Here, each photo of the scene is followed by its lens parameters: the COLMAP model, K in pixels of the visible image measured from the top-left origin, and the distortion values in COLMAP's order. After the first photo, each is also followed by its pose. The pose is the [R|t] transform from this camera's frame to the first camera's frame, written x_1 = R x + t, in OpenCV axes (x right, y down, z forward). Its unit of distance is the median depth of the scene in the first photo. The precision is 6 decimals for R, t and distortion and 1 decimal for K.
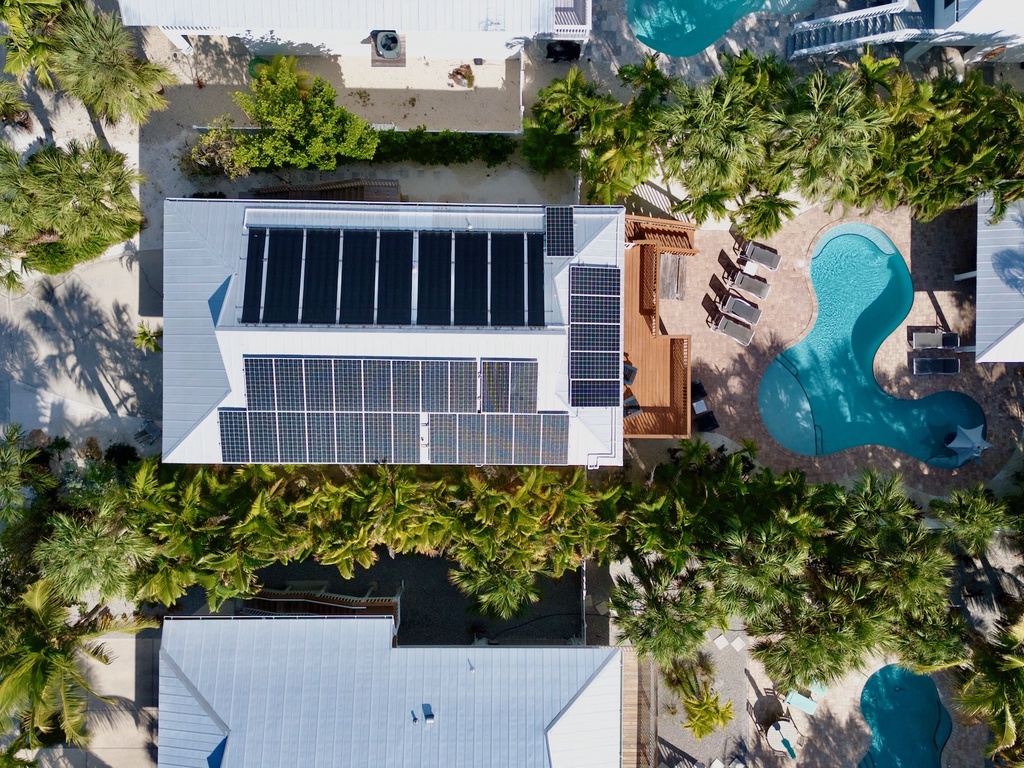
lens RADIAL K [[997.5, 0, 515.9], [0, 997.5, 378.4], [0, 0, 1]] dist [0.112335, -0.176967]
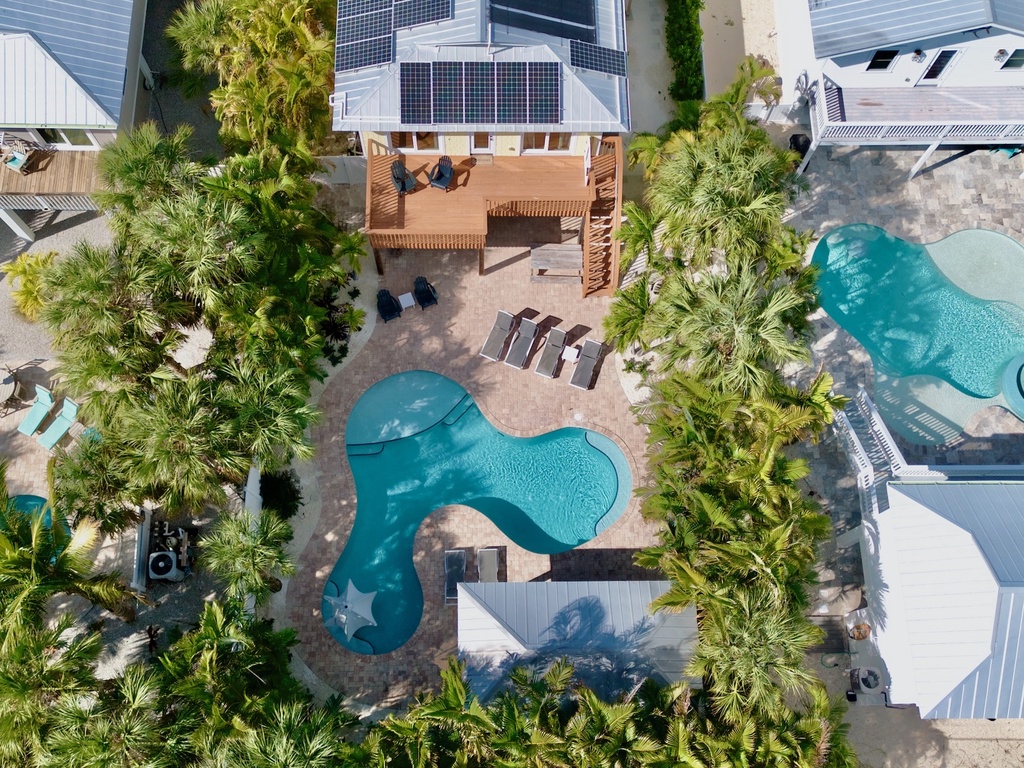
lens RADIAL K [[997.5, 0, 515.9], [0, 997.5, 378.4], [0, 0, 1]] dist [0.112335, -0.176967]
pose [[0.023081, 0.941221, -0.337002, 0.529775], [-0.999232, 0.011043, -0.037597, -0.031746], [-0.031666, 0.337611, 0.940753, 0.218111]]
